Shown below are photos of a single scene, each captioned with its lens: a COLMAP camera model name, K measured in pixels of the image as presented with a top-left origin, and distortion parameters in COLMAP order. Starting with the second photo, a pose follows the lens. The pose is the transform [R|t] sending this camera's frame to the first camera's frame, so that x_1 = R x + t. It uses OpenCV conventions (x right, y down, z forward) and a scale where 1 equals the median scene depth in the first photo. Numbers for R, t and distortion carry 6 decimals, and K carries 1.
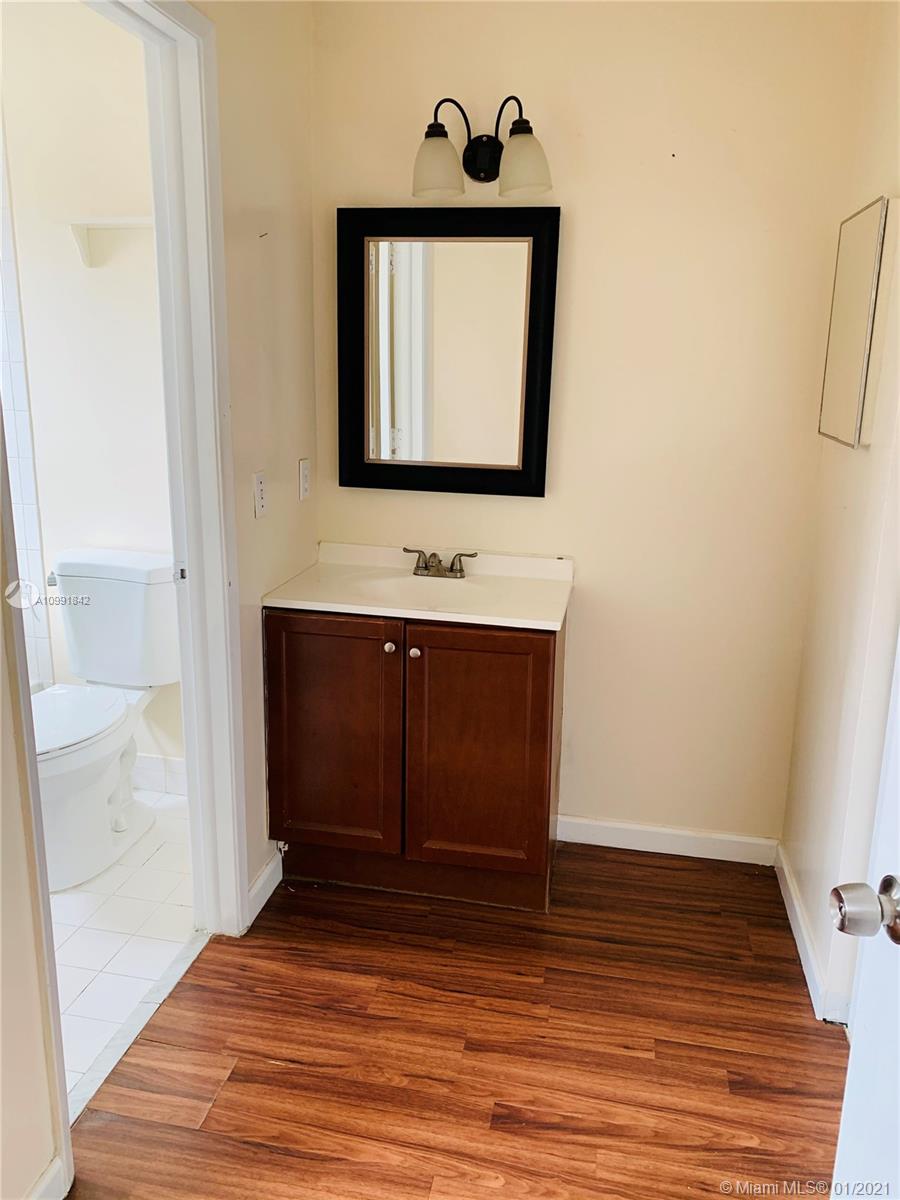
lens RADIAL K [[911.4, 0, 440.7], [0, 911.4, 591.0], [0, 0, 1]] dist [0.041830, -0.053301]
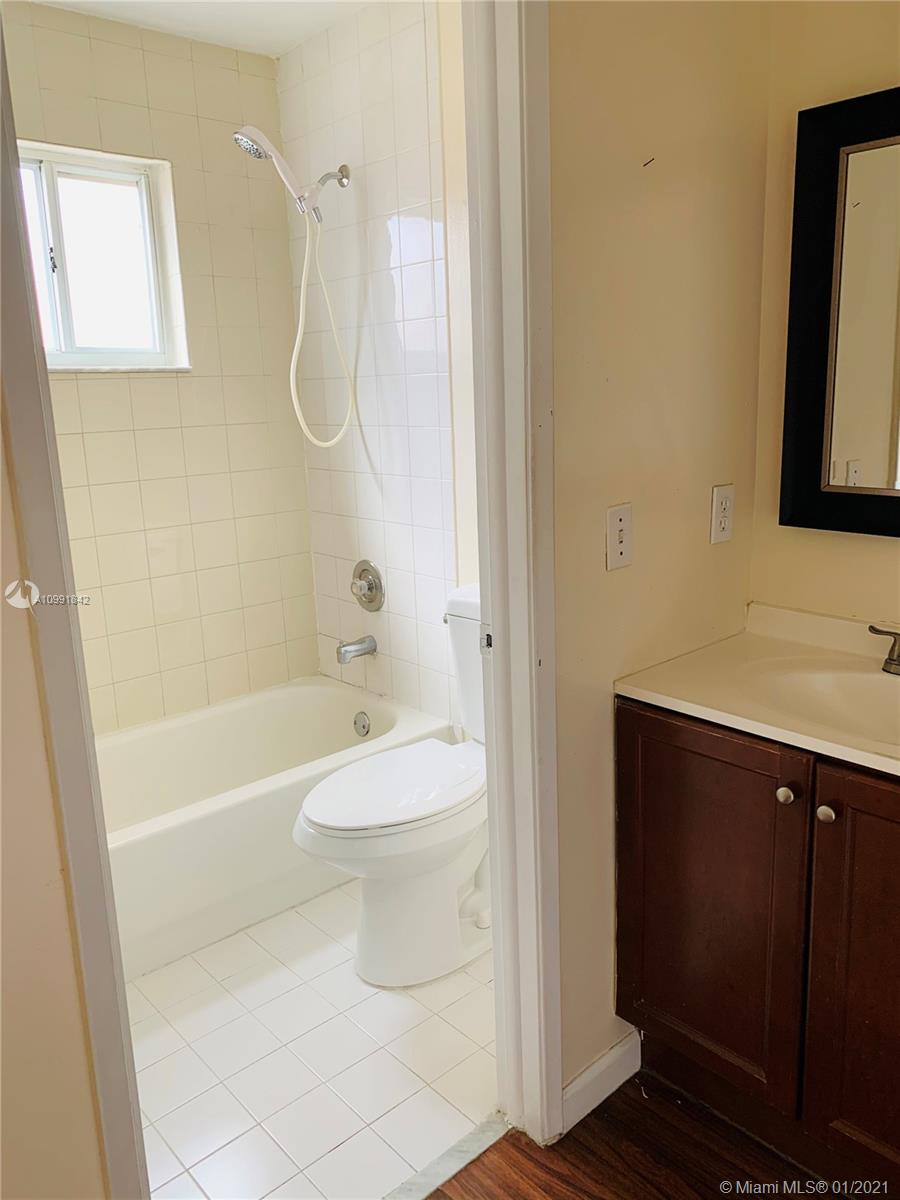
lens RADIAL K [[911.4, 0, 465.8], [0, 911.4, 585.5], [0, 0, 1]] dist [0.041830, -0.053301]
pose [[0.809059, 0.081183, -0.582094, 0.117724], [-0.093804, 0.995555, 0.008469, -0.062939], [0.580194, 0.047751, 0.813077, 0.363388]]
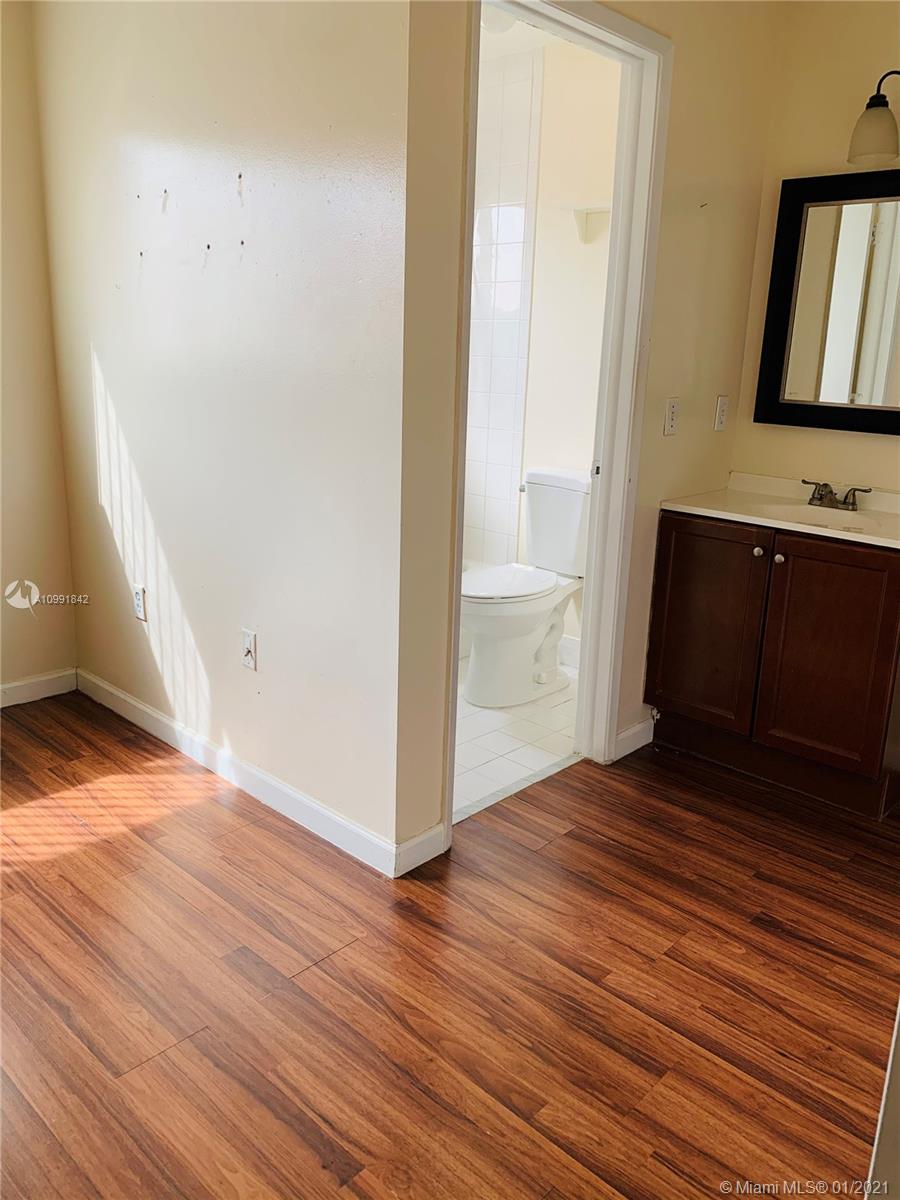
lens RADIAL K [[911.4, 0, 450.7], [0, 911.4, 592.4], [0, 0, 1]] dist [0.041830, -0.053301]
pose [[0.849905, 0.143330, -0.507068, 0.211508], [-0.141996, 0.988995, 0.041552, 0.120738], [0.507444, 0.036687, 0.860904, -0.210986]]
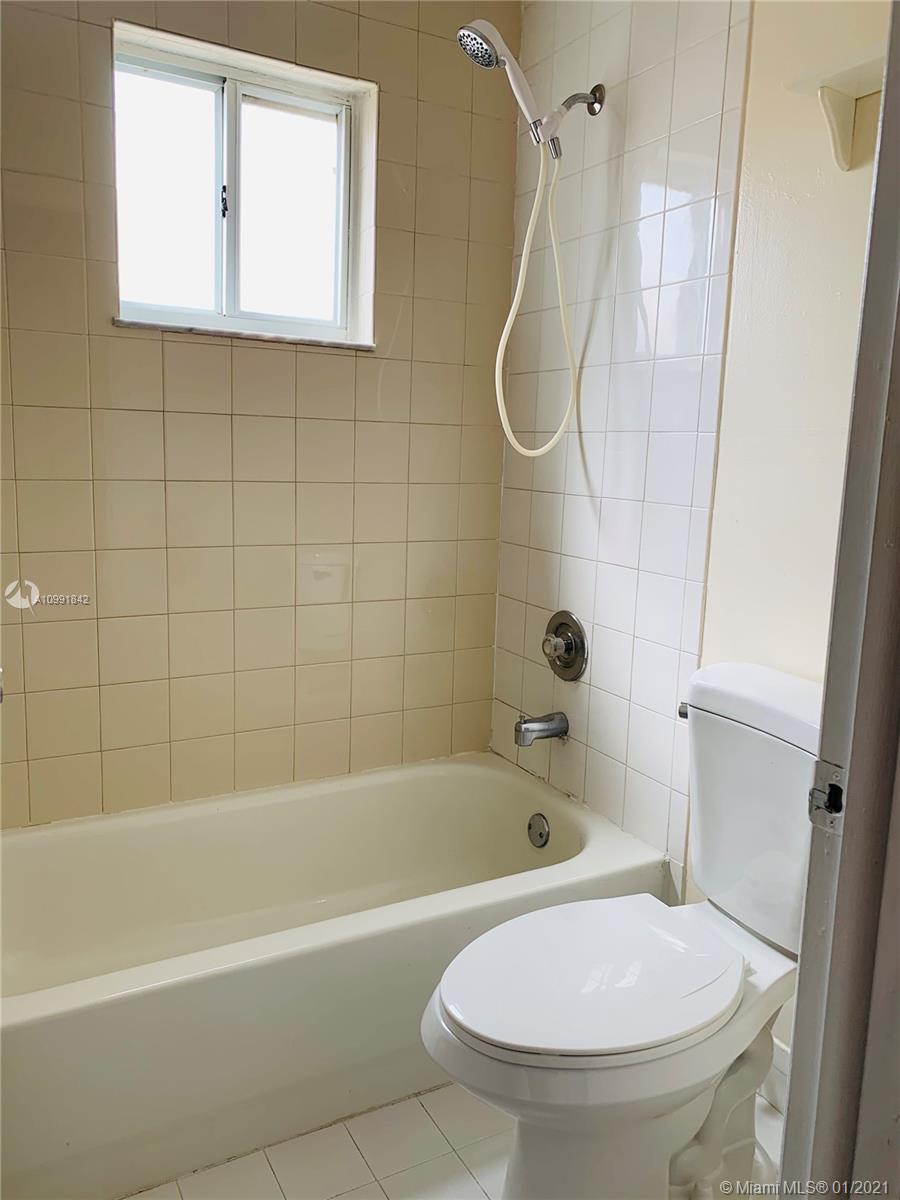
lens RADIAL K [[911.4, 0, 449.1], [0, 911.4, 584.6], [0, 0, 1]] dist [0.041830, -0.053301]
pose [[0.652511, 0.120830, -0.748084, -0.112151], [-0.201444, 0.979343, -0.017526, -0.060267], [0.730513, 0.162133, 0.663373, 0.590743]]
